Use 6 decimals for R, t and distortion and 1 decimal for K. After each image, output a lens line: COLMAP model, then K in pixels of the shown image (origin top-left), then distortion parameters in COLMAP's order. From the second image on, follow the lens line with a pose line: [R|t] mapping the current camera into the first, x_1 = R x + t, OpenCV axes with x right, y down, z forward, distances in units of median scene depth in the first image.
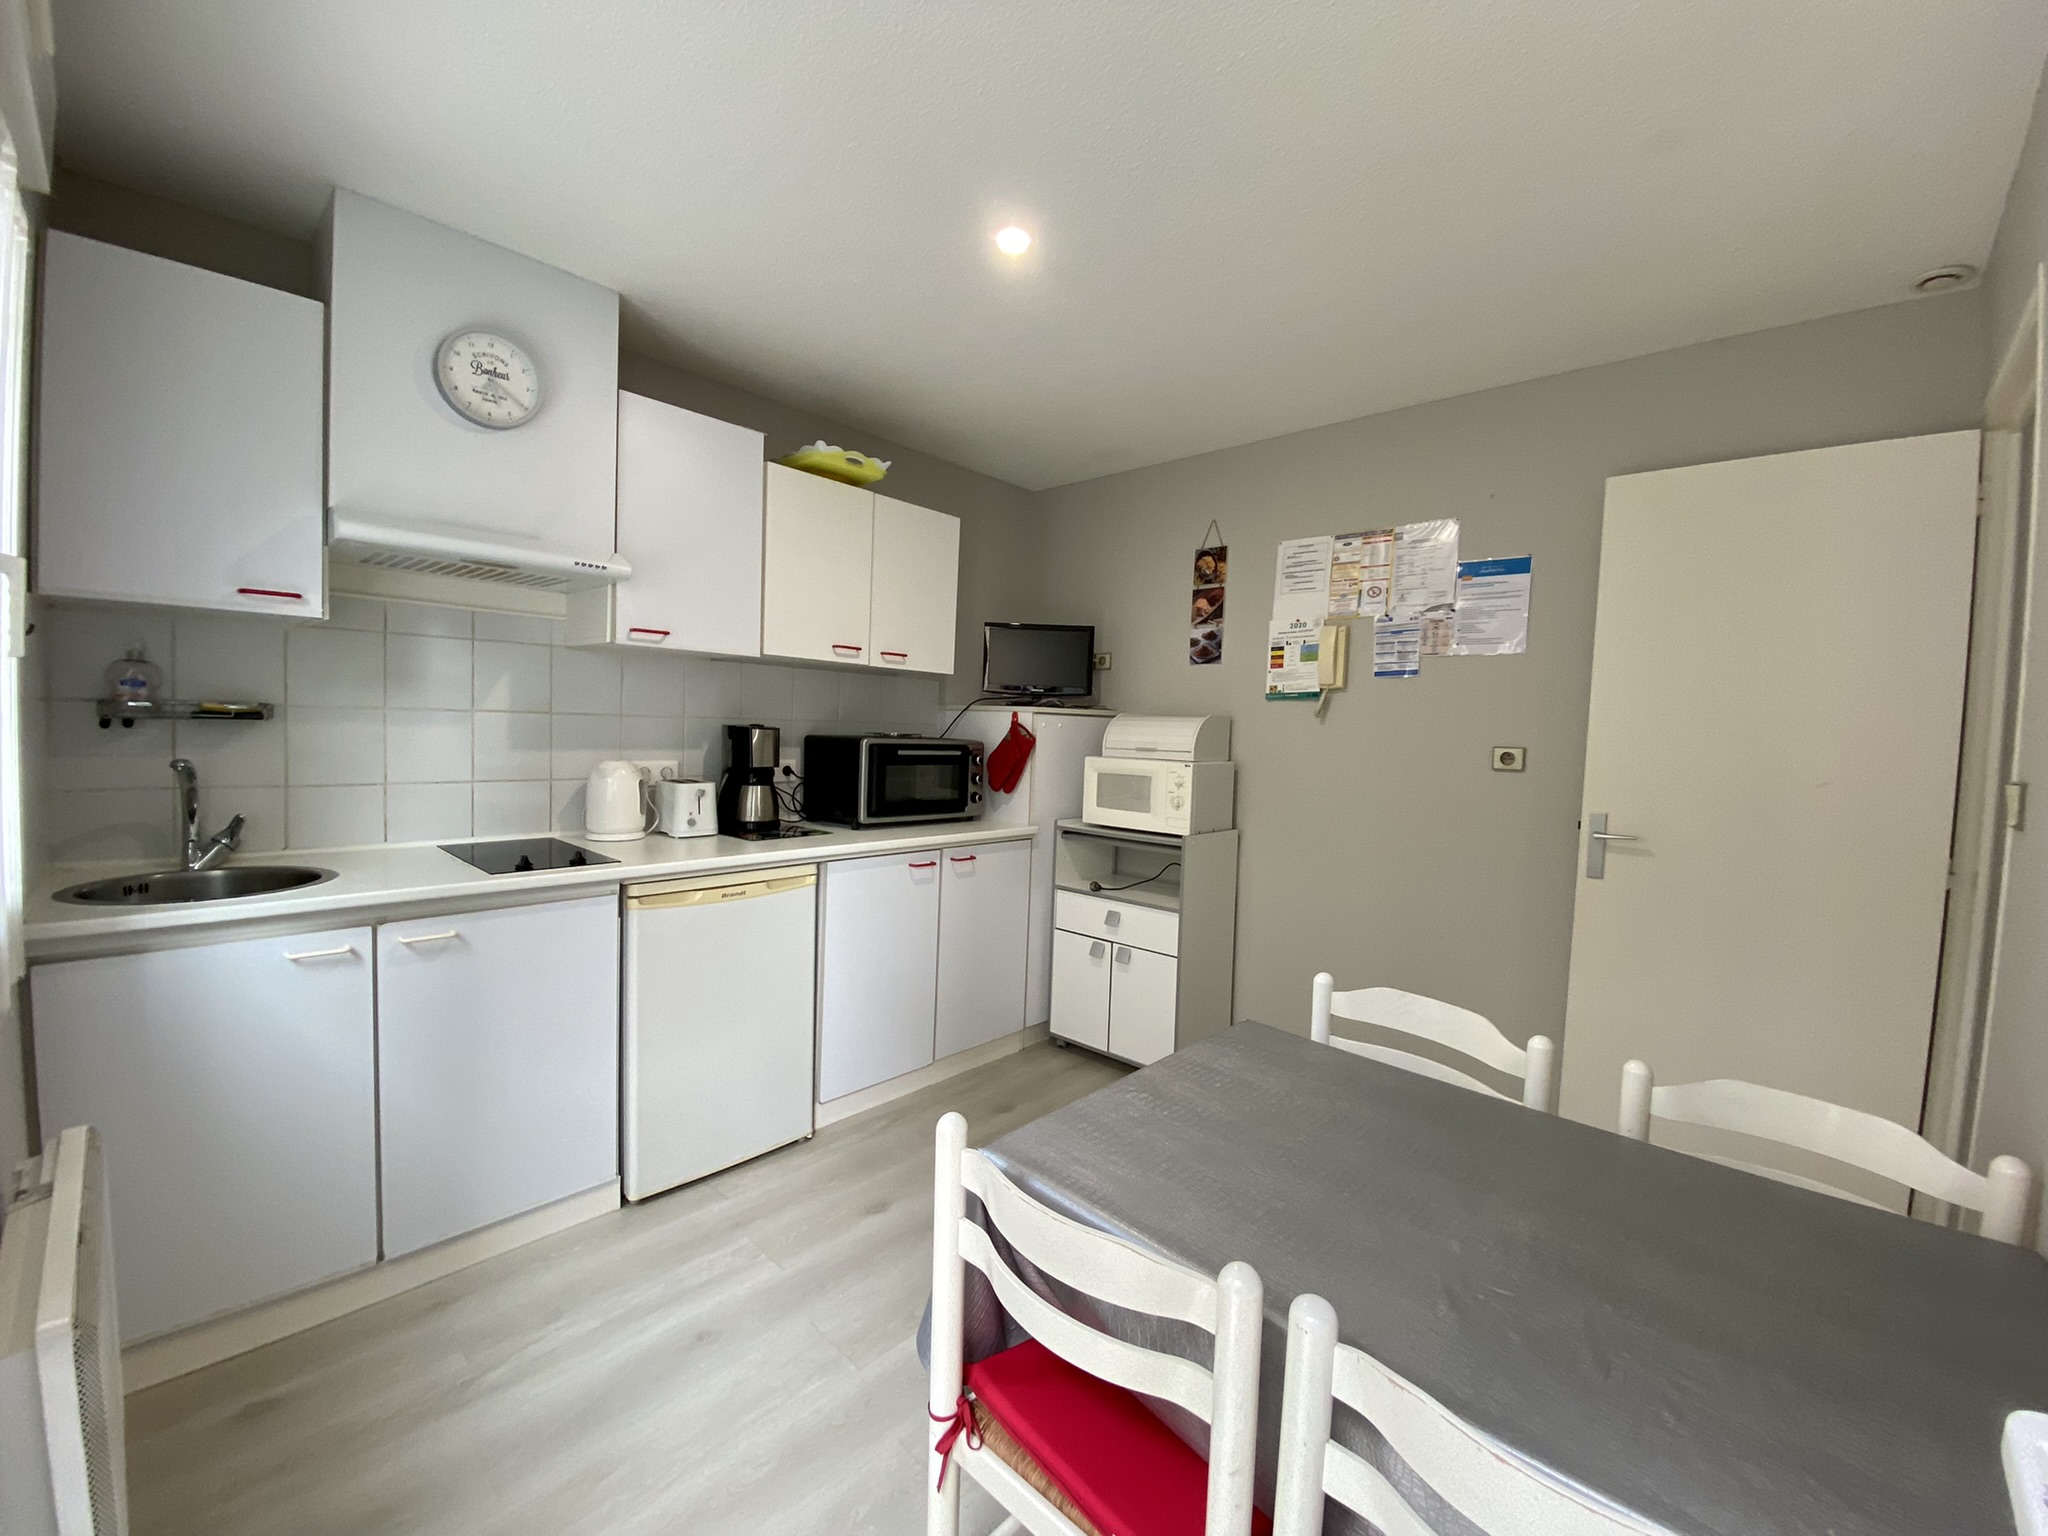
lens RADIAL K [[819.6, 0, 1033.8], [0, 819.6, 769.9], [0, 0, 1]] dist [0.002386, -0.015983]
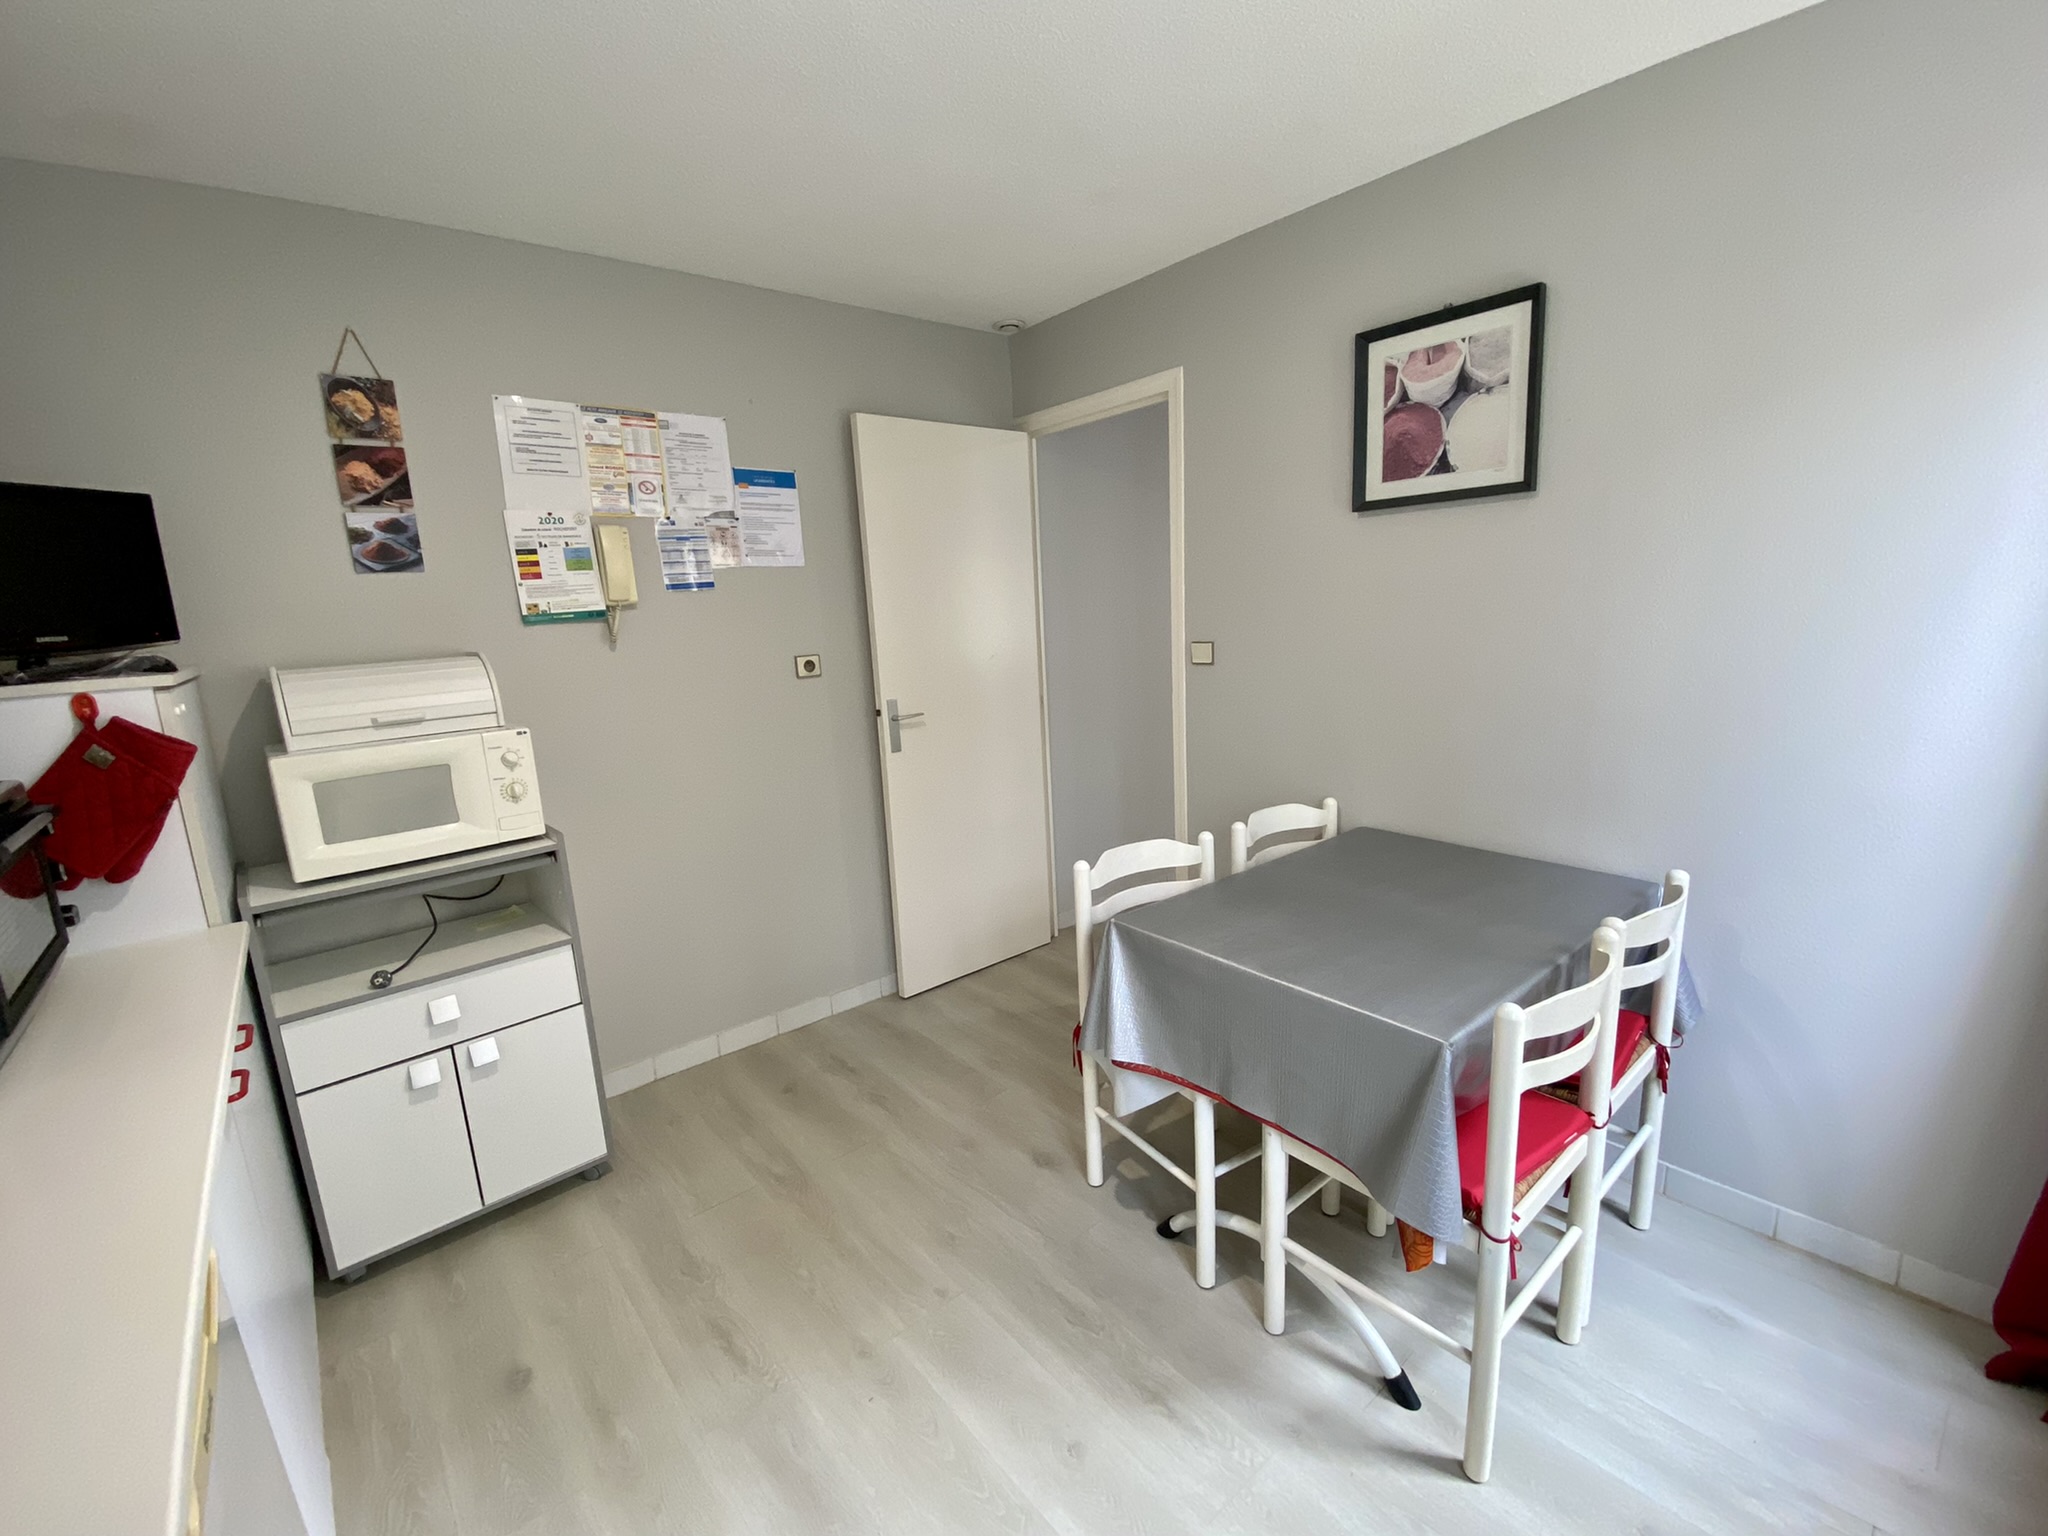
lens RADIAL K [[819.6, 0, 1033.8], [0, 819.6, 769.9], [0, 0, 1]] dist [0.002386, -0.015983]
pose [[0.124038, -0.227351, 0.965881, -0.409703], [0.110950, 0.970472, 0.214183, -0.070829], [-0.986055, 0.080598, 0.145600, 0.502861]]
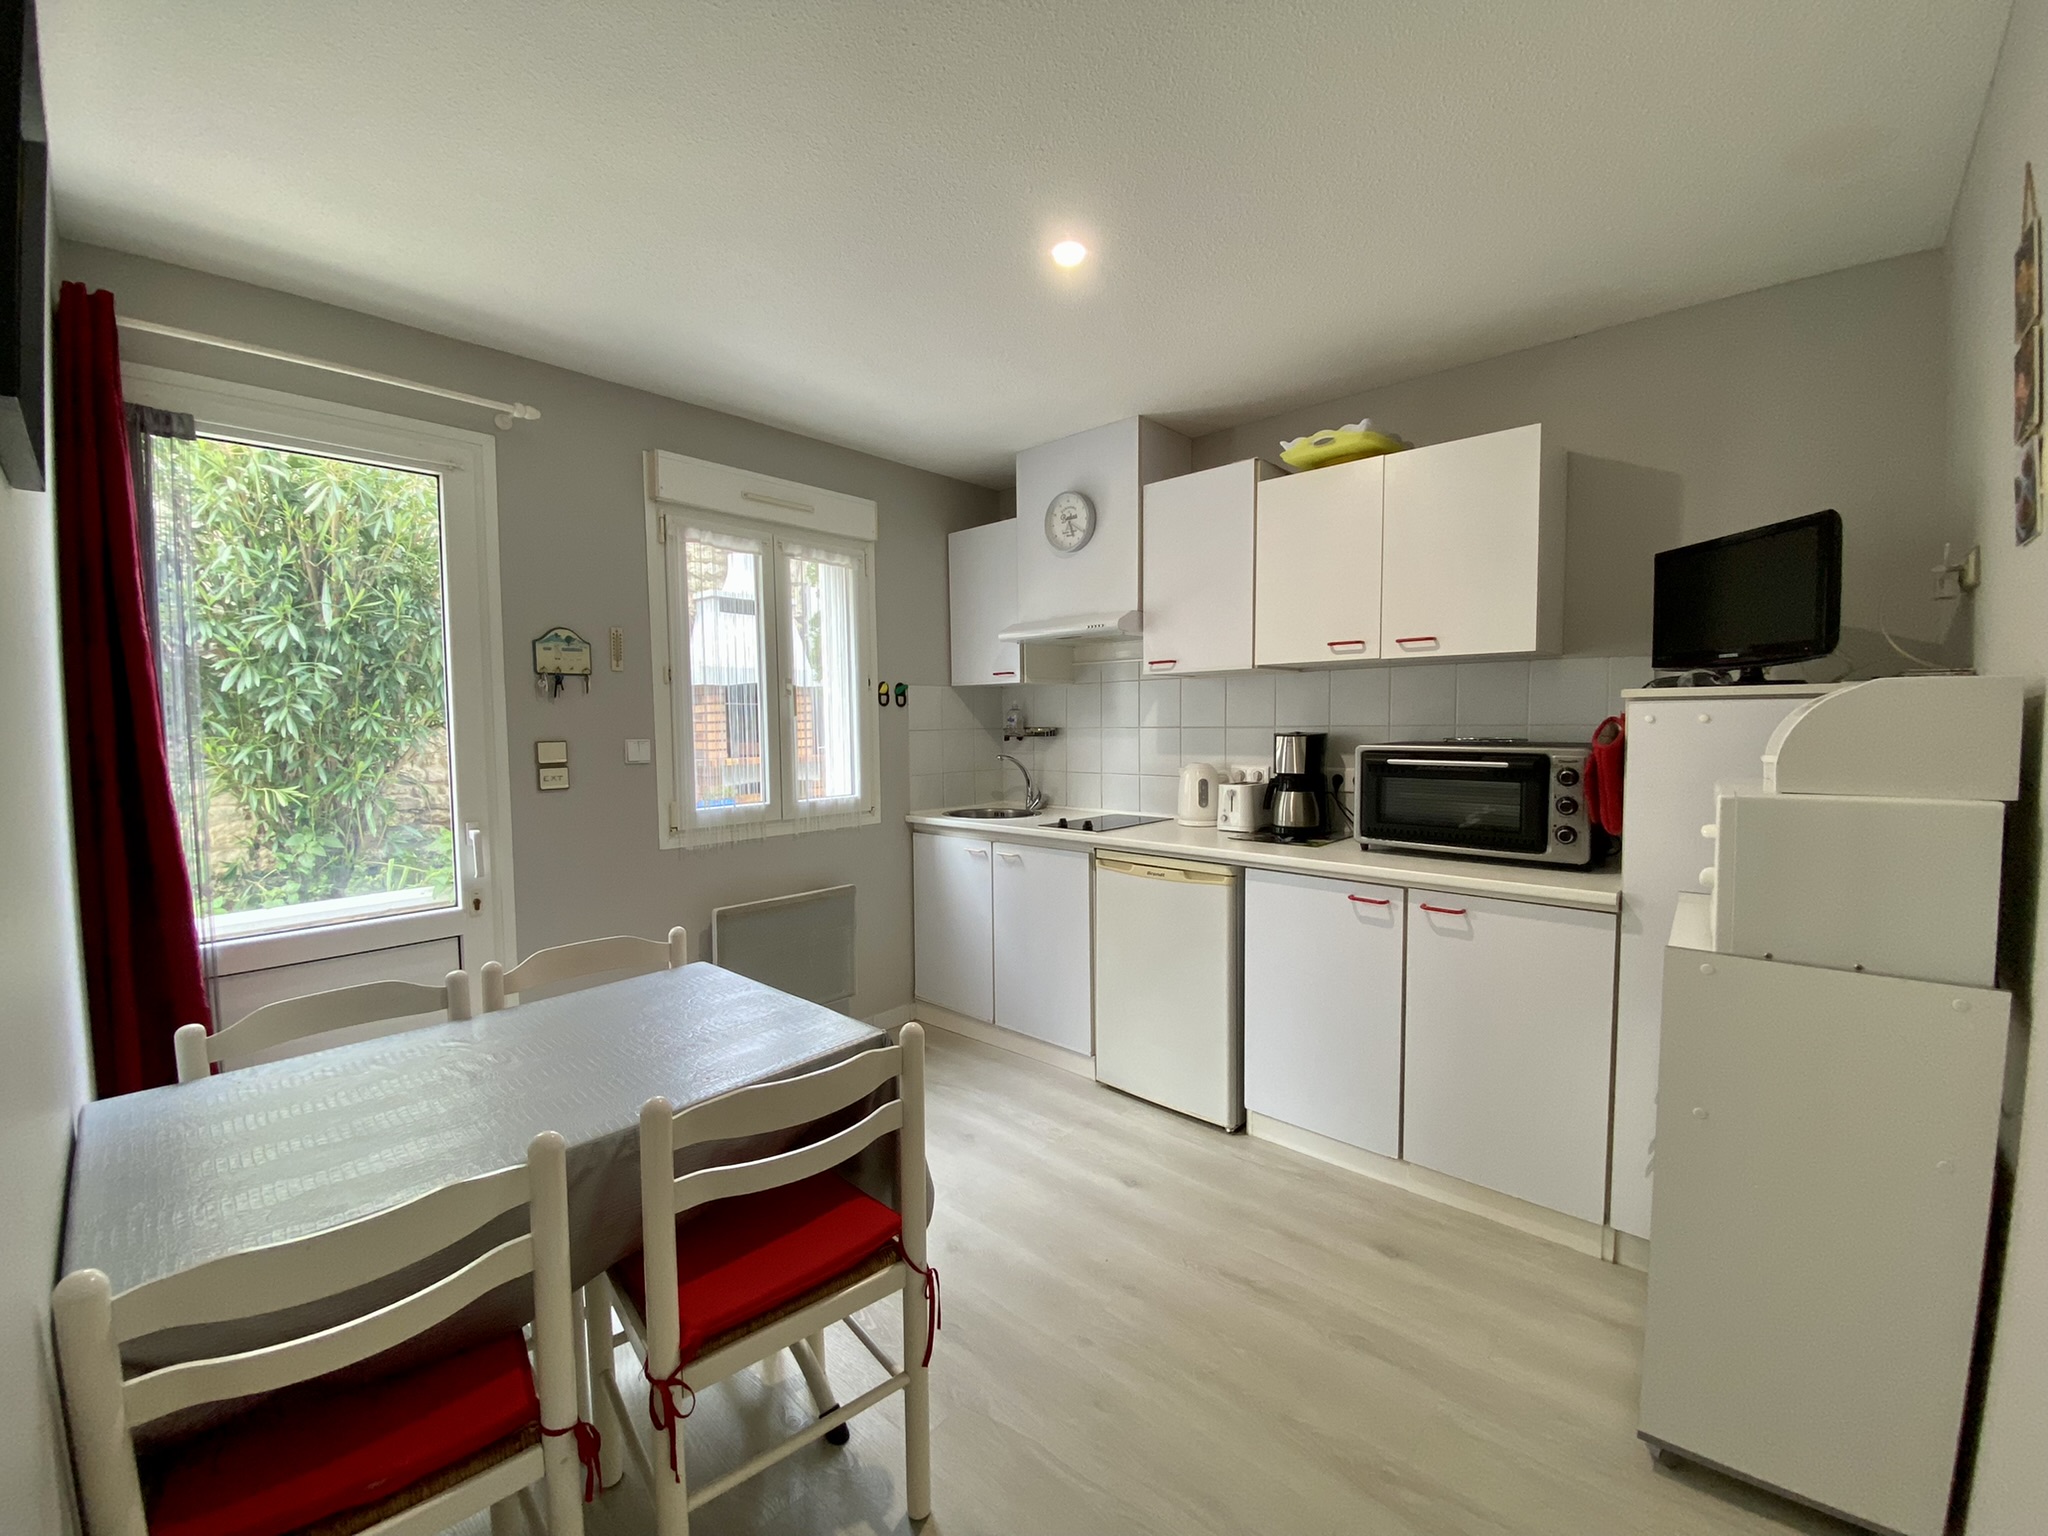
lens RADIAL K [[819.6, 0, 1033.8], [0, 819.6, 769.9], [0, 0, 1]] dist [0.002386, -0.015983]
pose [[0.000836, 0.023767, -0.999717, 0.636451], [-0.041596, 0.998853, 0.023712, -0.017085], [0.999134, 0.041565, 0.001824, 0.626391]]
